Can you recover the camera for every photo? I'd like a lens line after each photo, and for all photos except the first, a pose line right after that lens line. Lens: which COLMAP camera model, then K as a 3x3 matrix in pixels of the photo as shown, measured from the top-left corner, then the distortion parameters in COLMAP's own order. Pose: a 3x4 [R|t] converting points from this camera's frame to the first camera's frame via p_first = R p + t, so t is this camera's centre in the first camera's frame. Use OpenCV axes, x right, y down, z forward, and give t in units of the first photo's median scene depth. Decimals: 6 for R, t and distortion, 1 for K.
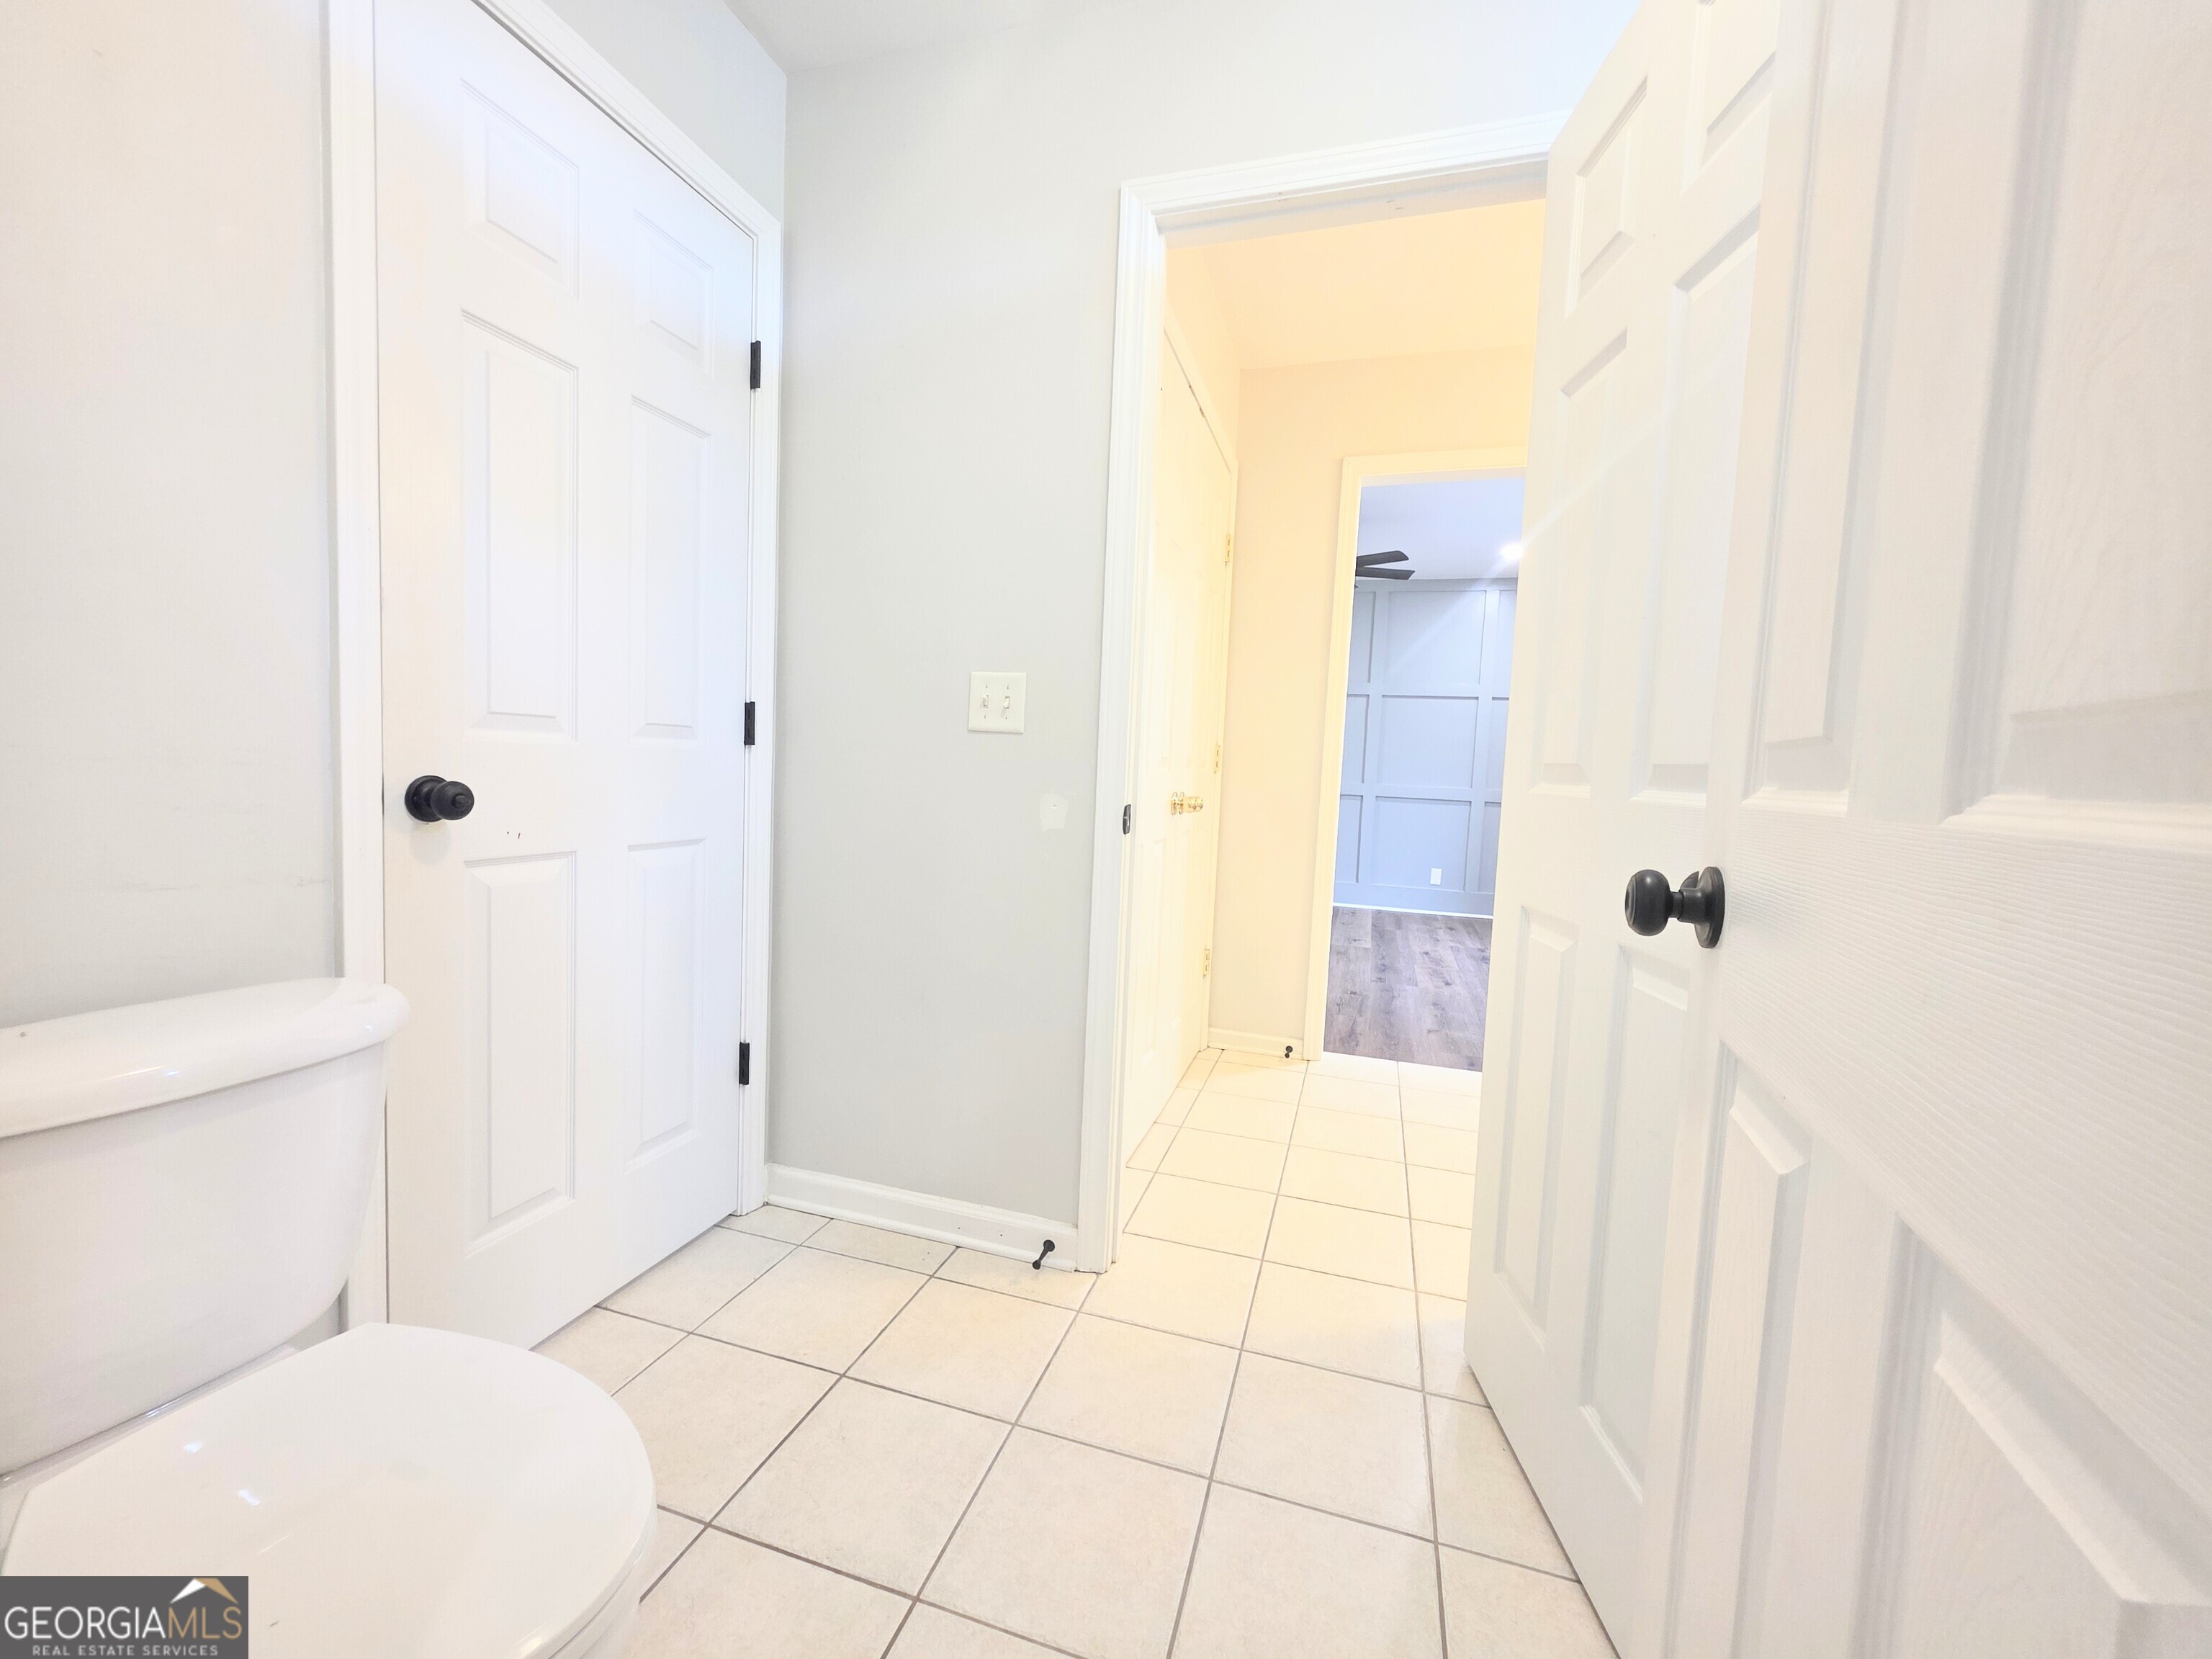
lens RADIAL K [[890.4, 0, 1105.9], [0, 890.4, 836.7], [0, 0, 1]] dist [0.001145, 0.002031]
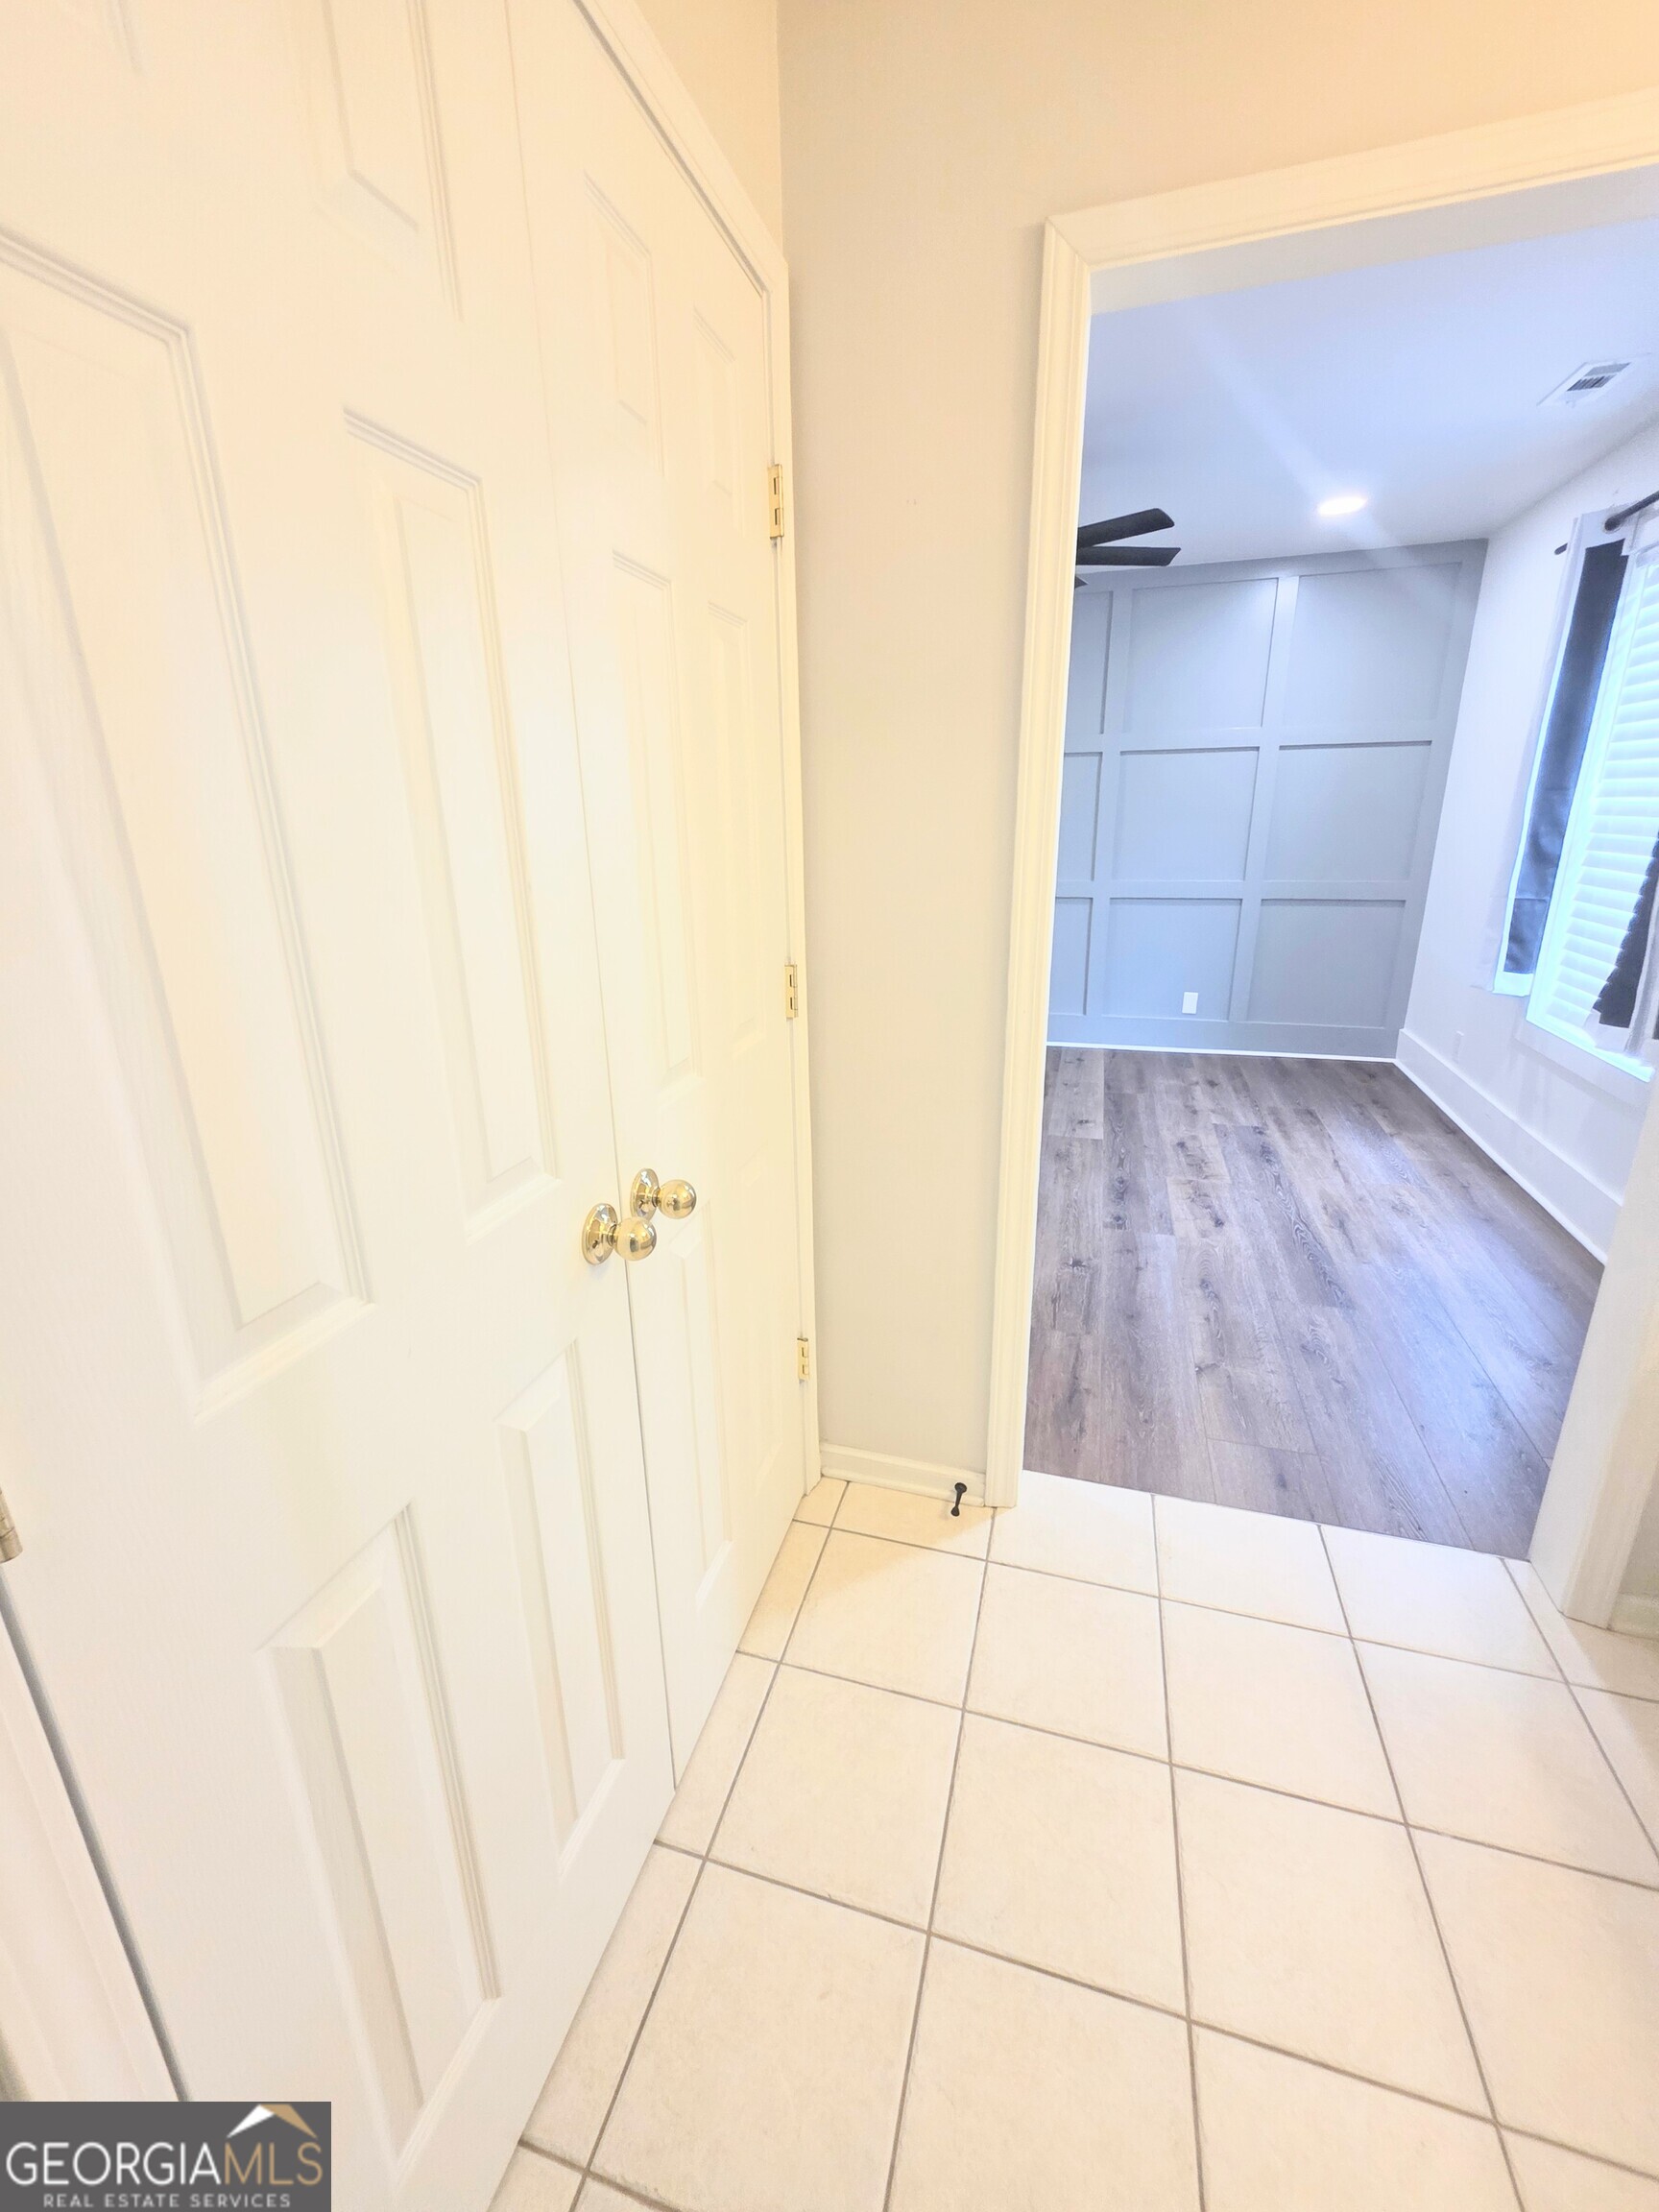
lens RADIAL K [[890.4, 0, 858.4], [0, 890.4, 1051.9], [0, 0, 1]] dist [0.001145, 0.002031]
pose [[0.998222, -0.056412, 0.019266, 0.107070], [0.051253, 0.977237, 0.205867, -0.108779], [-0.030441, -0.204513, 0.978390, 0.374064]]
